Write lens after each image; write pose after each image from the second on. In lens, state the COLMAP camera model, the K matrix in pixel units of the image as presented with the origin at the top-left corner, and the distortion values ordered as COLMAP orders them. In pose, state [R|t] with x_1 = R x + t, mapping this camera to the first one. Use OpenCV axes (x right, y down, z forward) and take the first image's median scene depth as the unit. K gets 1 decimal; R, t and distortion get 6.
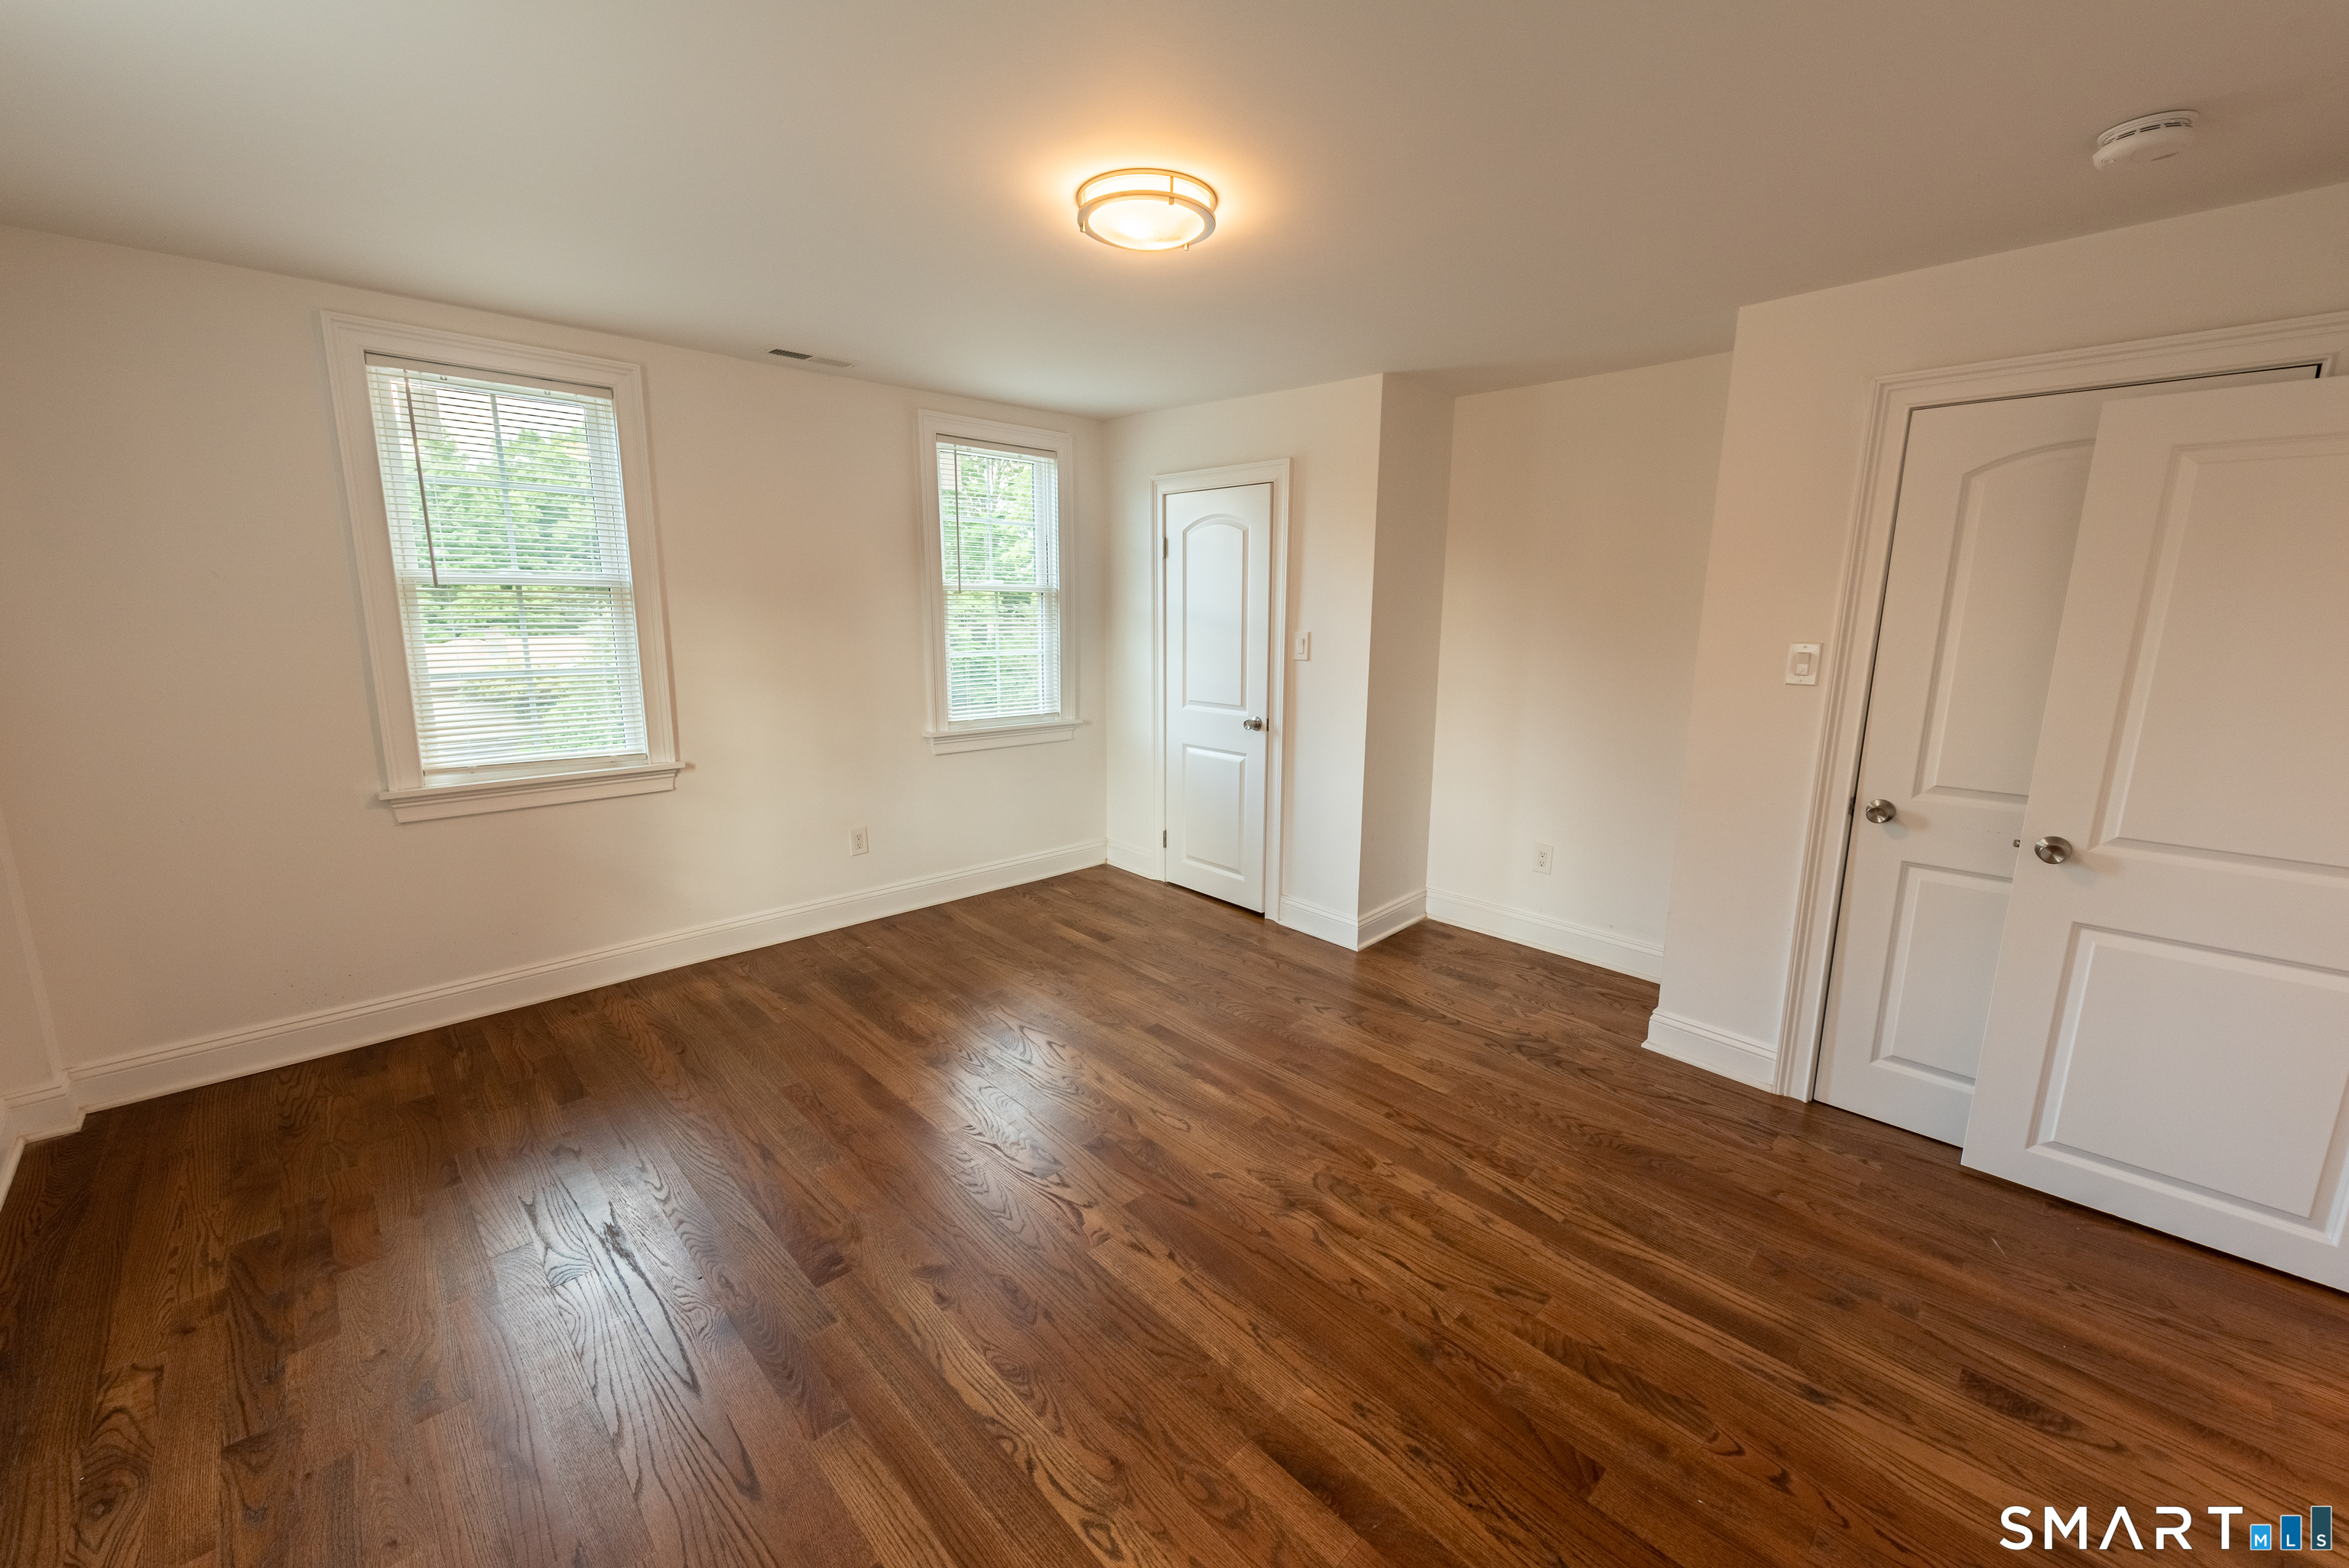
lens RADIAL K [[918.1, 0, 1168.0], [0, 918.1, 770.0], [0, 0, 1]] dist [0.009023, -0.002820]
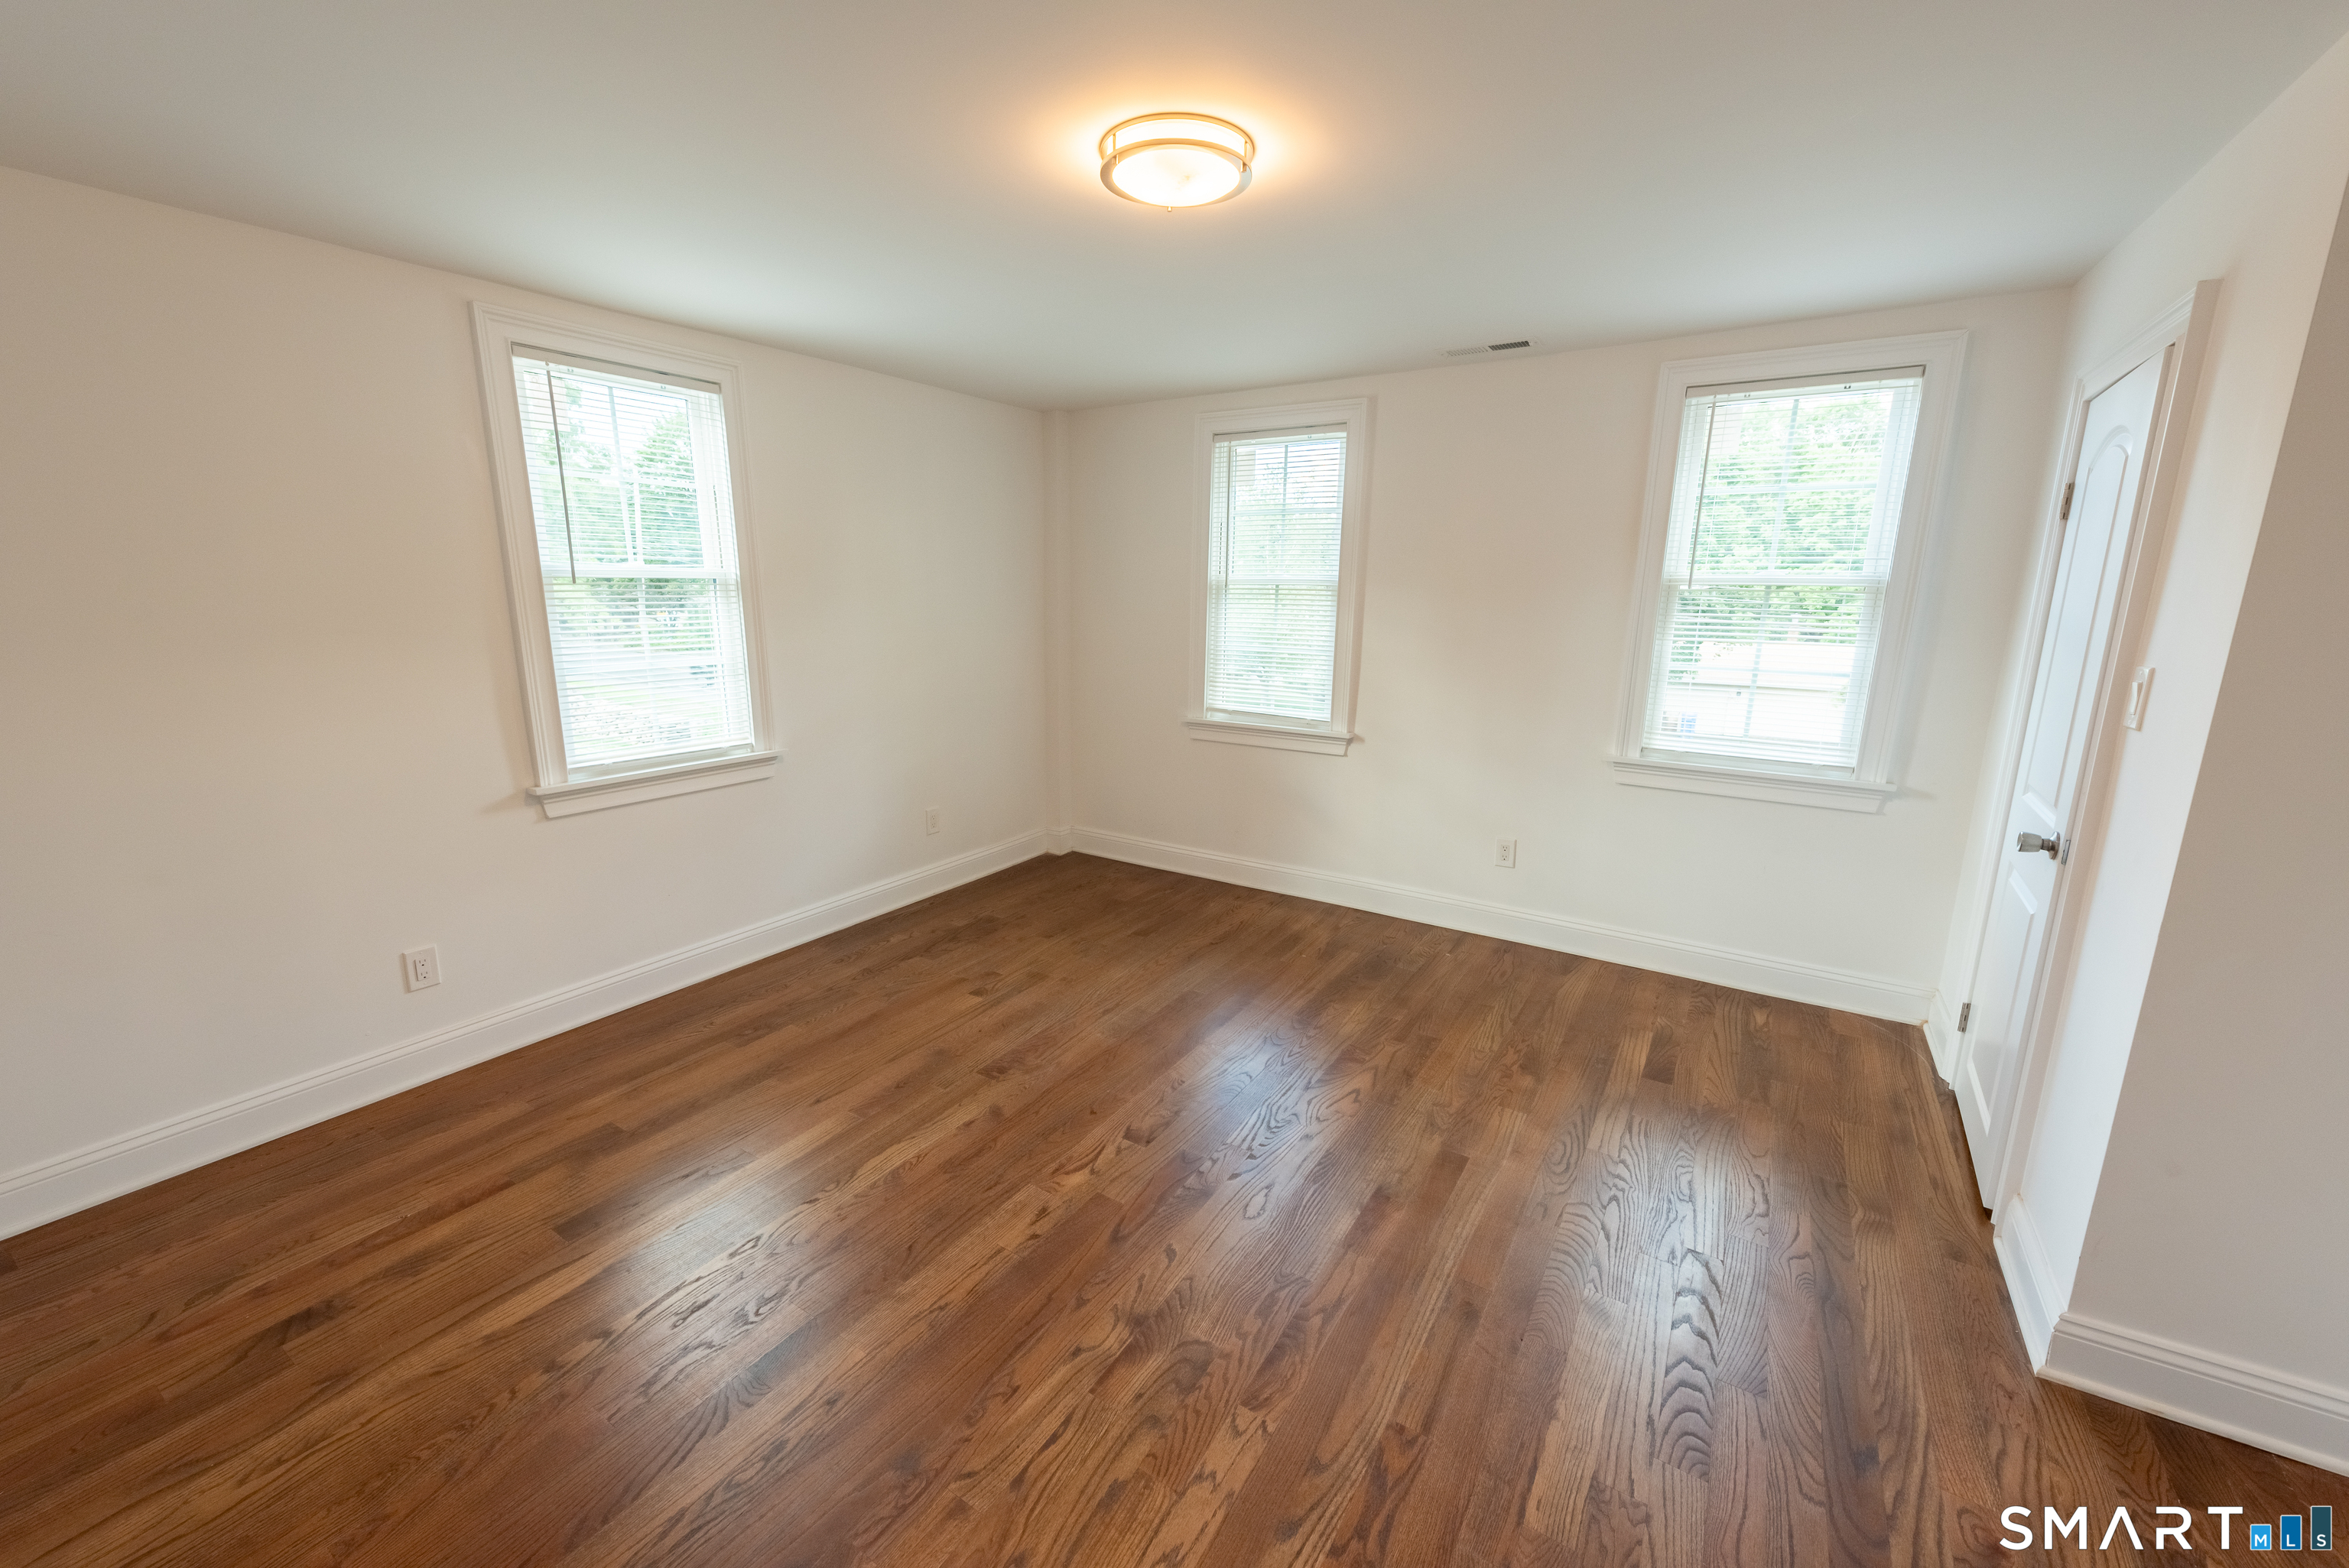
lens RADIAL K [[918.1, 0, 1160.1], [0, 918.1, 769.3], [0, 0, 1]] dist [0.009023, -0.002820]
pose [[0.225722, 0.182702, -0.956906, 0.630900], [-0.186050, 0.972262, 0.141747, -0.098469], [0.956261, 0.146037, 0.253452, 0.554325]]
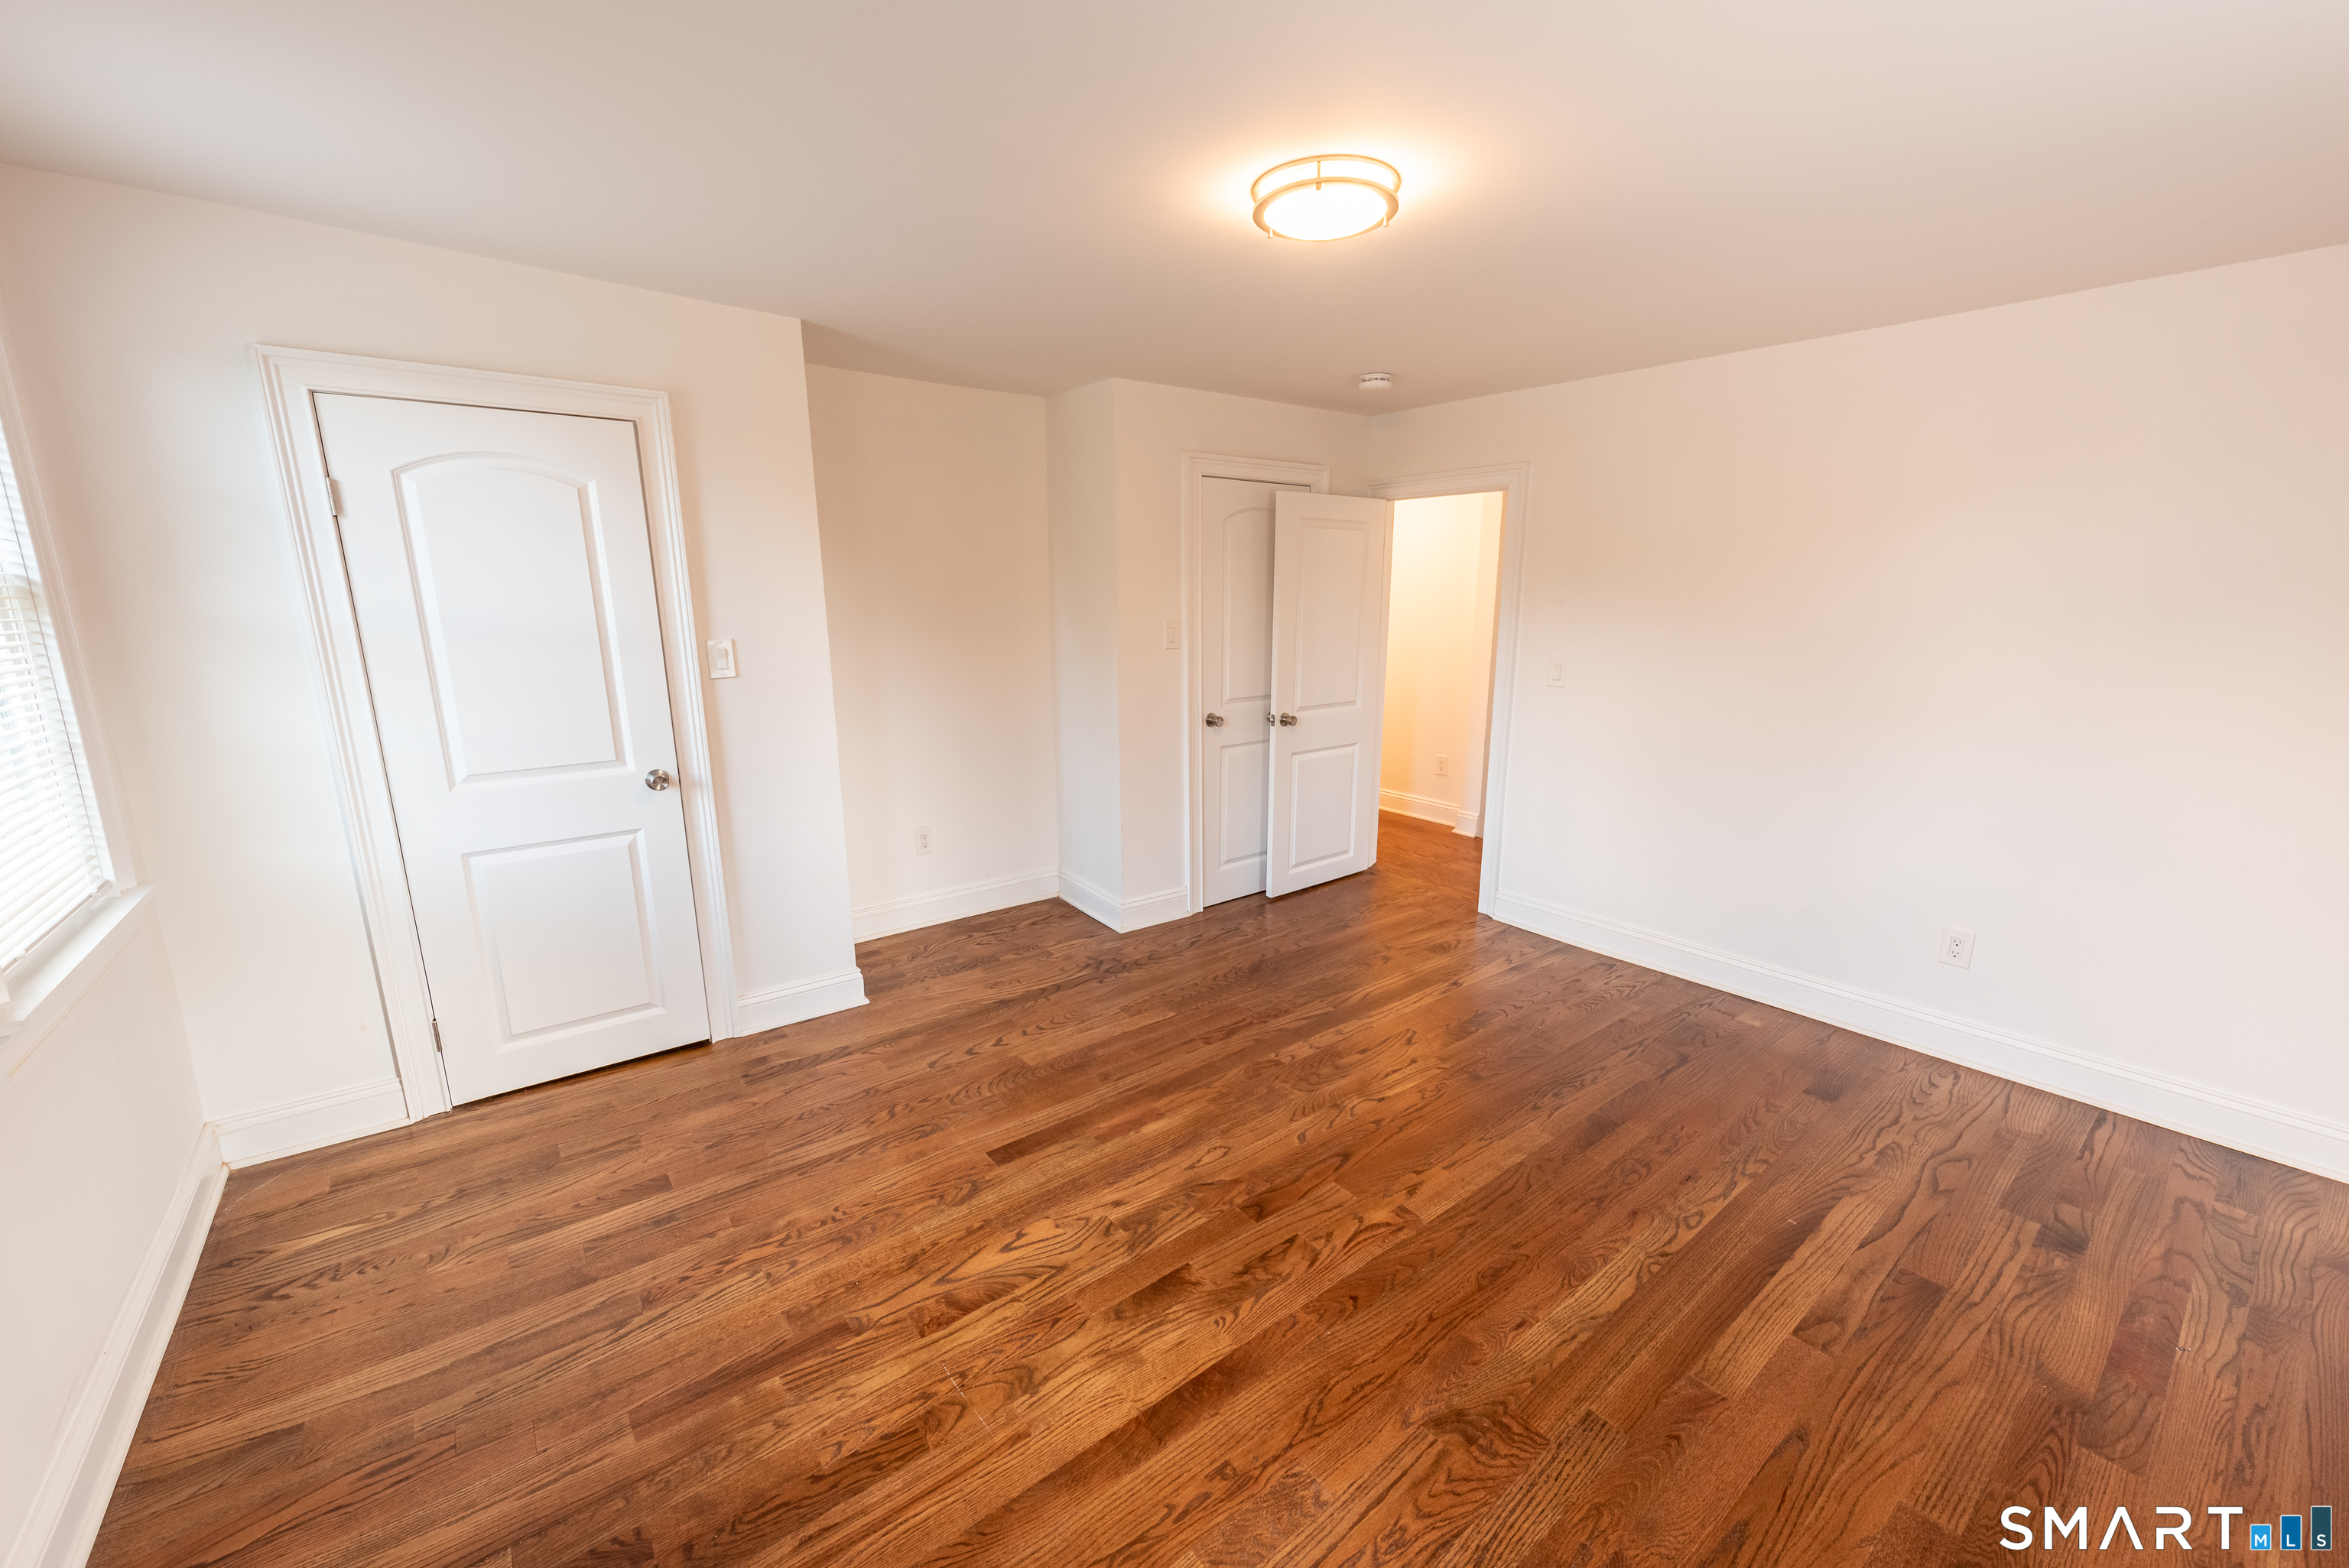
lens RADIAL K [[918.1, 0, 1162.9], [0, 918.1, 780.9], [0, 0, 1]] dist [0.009023, -0.002820]
pose [[0.101860, -0.216714, 0.970906, -0.719719], [0.182503, 0.963489, 0.195912, -0.157274], [-0.977915, 0.157237, 0.137692, 0.745014]]
